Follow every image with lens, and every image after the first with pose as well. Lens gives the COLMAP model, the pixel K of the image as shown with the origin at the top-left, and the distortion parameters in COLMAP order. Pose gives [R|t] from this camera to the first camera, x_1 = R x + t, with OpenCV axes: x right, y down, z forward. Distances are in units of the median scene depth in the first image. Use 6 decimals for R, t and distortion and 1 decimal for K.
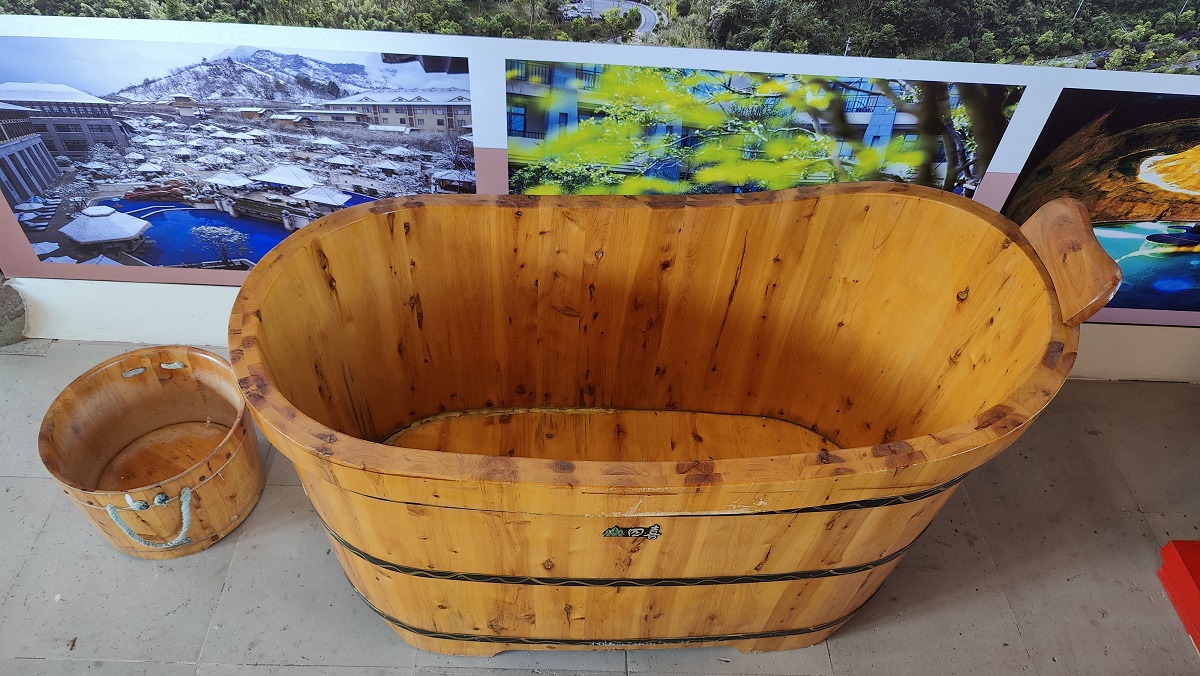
lens RADIAL K [[841.9, 0, 589.5], [0, 841.9, 339.3], [0, 0, 1]] dist [0.022657, -0.028404]
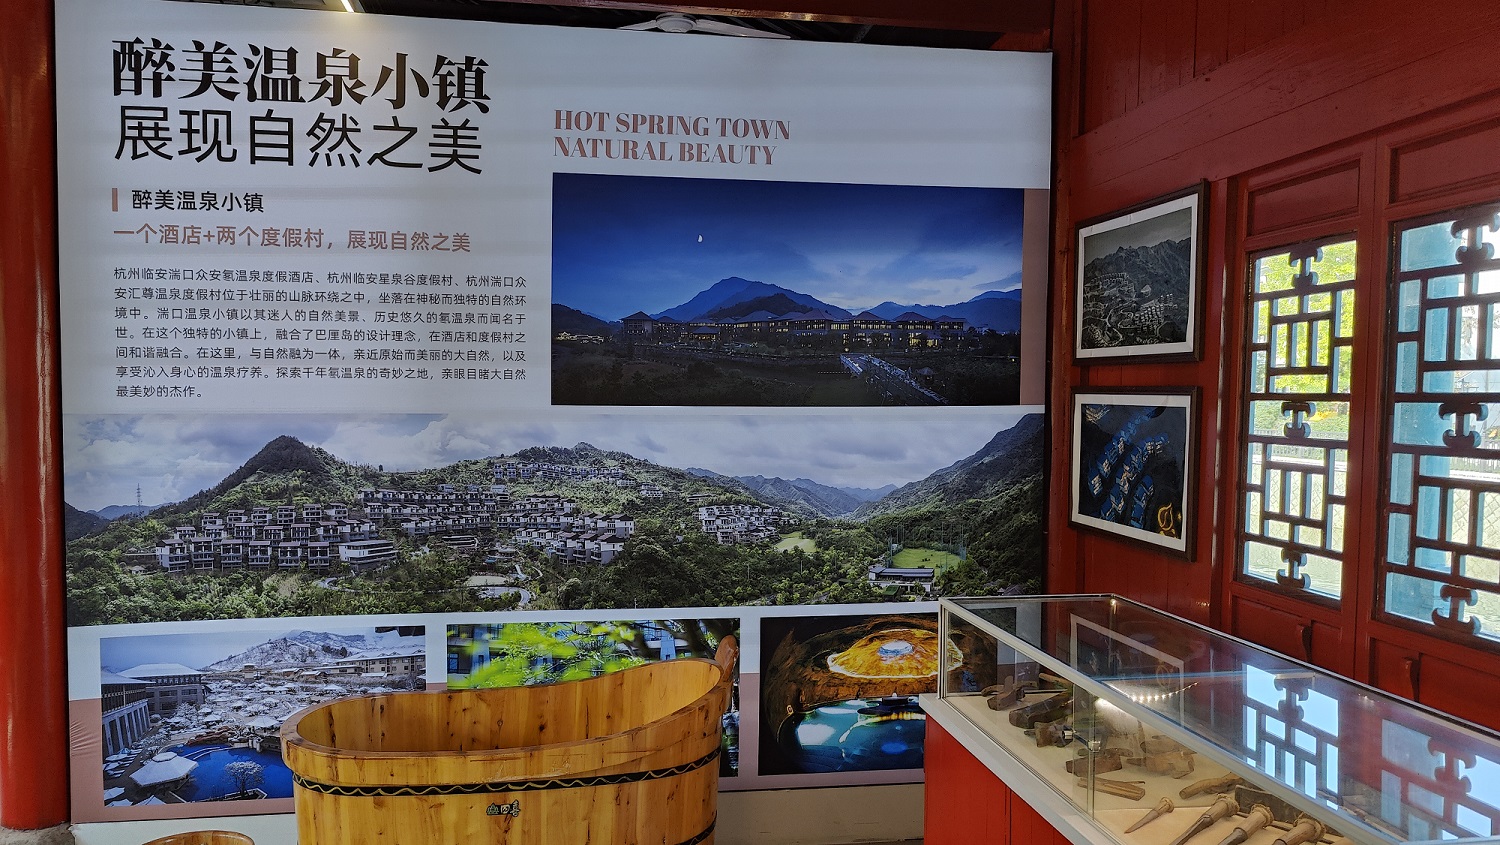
lens RADIAL K [[1052.3, 0, 751.5], [0, 1052.3, 430.3], [0, 0, 1]] dist [0.022657, -0.028404]
pose [[0.985169, -0.055132, 0.162486, 0.188573], [0.151650, 0.722790, -0.674224, 0.933524], [-0.080272, 0.688866, 0.720431, -0.912726]]
